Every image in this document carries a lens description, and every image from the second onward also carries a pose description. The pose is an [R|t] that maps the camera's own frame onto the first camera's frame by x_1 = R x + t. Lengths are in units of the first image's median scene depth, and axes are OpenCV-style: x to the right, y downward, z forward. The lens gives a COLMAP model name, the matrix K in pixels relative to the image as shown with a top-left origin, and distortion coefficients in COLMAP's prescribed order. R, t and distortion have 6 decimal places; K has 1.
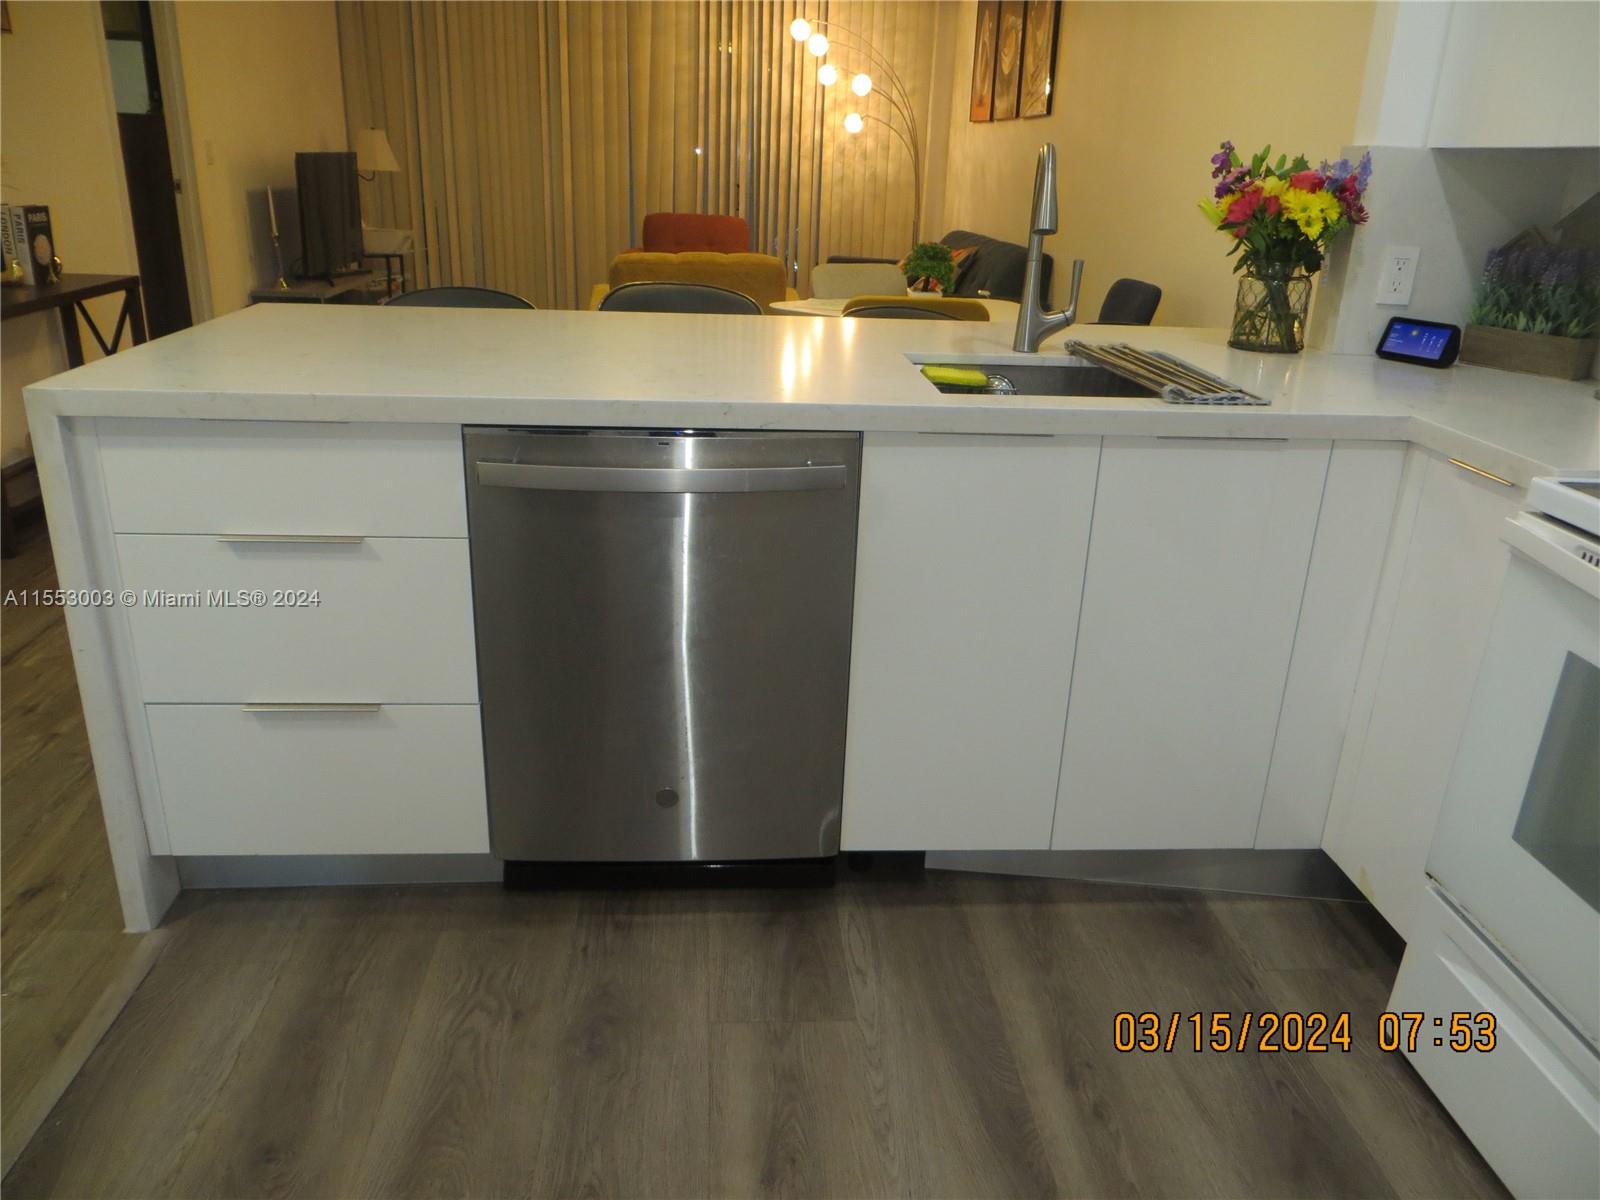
lens RADIAL K [[1205.2, 0, 808.9], [0, 1205.2, 597.3], [0, 0, 1]] dist [-0.021530, 0.005022]
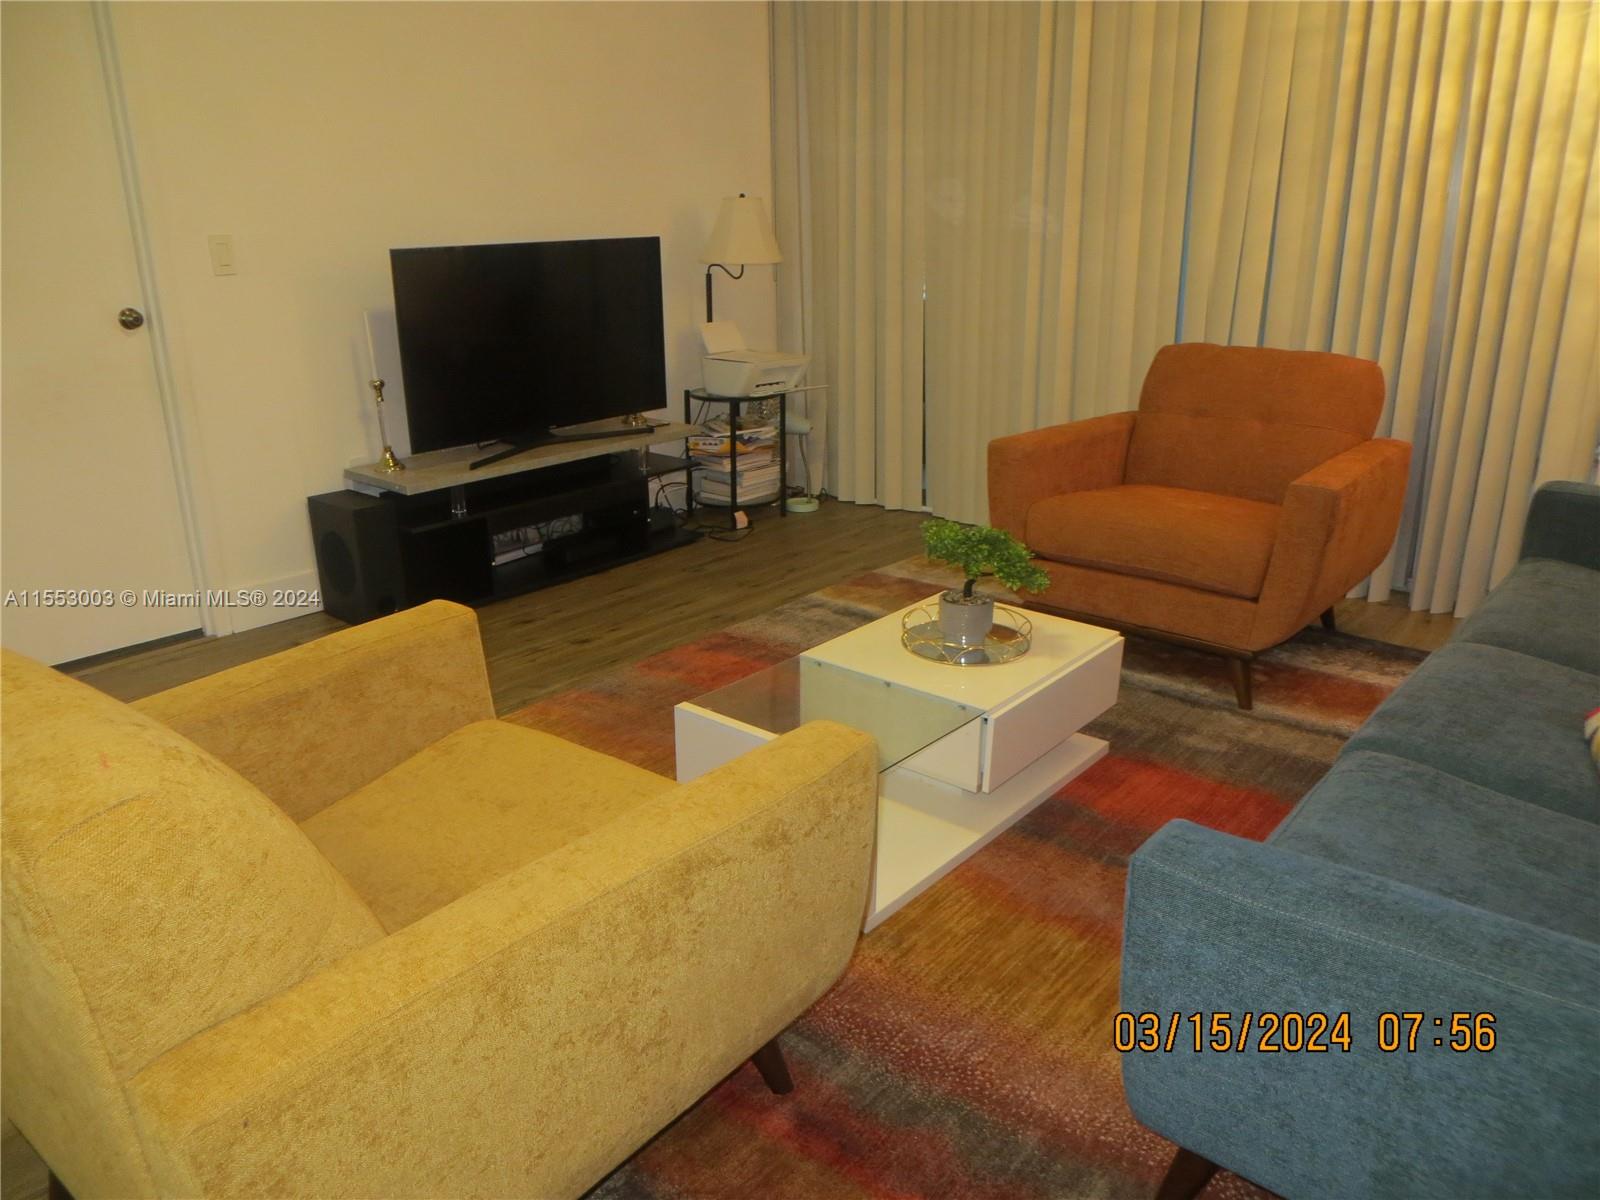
lens RADIAL K [[1207.9, 0, 800.0], [0, 1207.9, 600.0], [0, 0, 1]] dist [-0.013100, -0.009704]
pose [[0.710622, 0.181962, -0.679637, 0.104649], [-0.210439, 0.976727, 0.041470, -0.209213], [0.671366, 0.113553, 0.732375, 0.561533]]
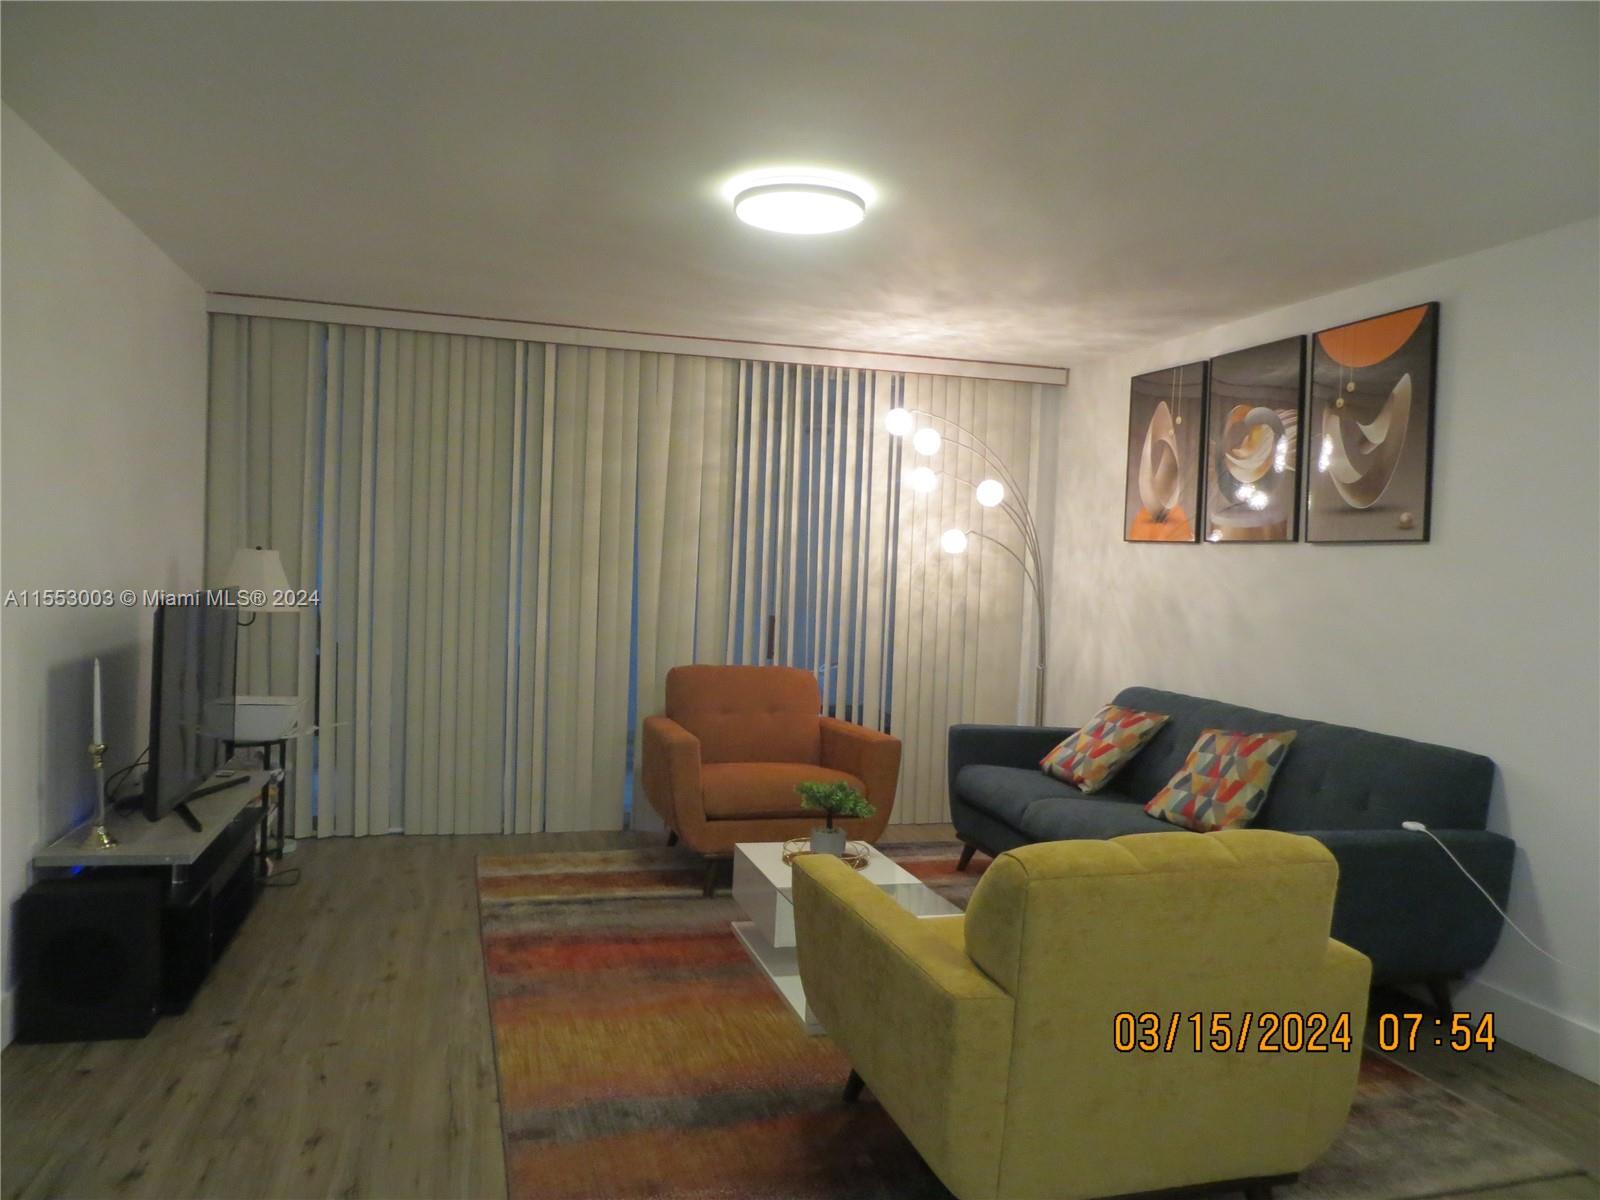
lens RADIAL K [[1205.2, 0, 808.9], [0, 1205.2, 597.3], [0, 0, 1]] dist [-0.021530, 0.005022]
pose [[0.979052, -0.007313, 0.203477, -0.195812], [0.069670, 0.951063, -0.301041, -0.147246], [-0.191318, 0.308911, 0.931650, 0.342598]]
